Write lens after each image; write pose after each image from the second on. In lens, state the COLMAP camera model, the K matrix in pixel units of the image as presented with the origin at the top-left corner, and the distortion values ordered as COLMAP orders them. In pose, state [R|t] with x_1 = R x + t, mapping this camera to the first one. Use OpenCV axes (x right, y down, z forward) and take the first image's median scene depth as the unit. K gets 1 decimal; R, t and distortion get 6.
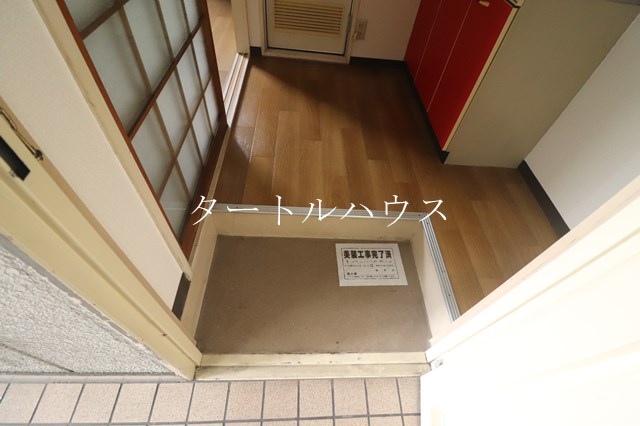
lens RADIAL K [[303.8, 0, 321.0], [0, 303.8, 212.6], [0, 0, 1]] dist [-0.006460, -0.003171]
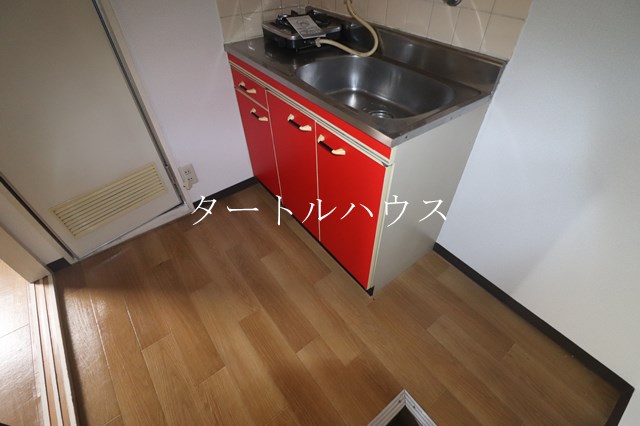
lens RADIAL K [[303.8, 0, 322.1], [0, 303.8, 213.7], [0, 0, 1]] dist [-0.006460, -0.003171]
pose [[0.804685, -0.489589, 0.335835, 0.093251], [0.516316, 0.856325, 0.011241, -0.339065], [-0.293087, 0.164351, 0.941854, 0.169688]]
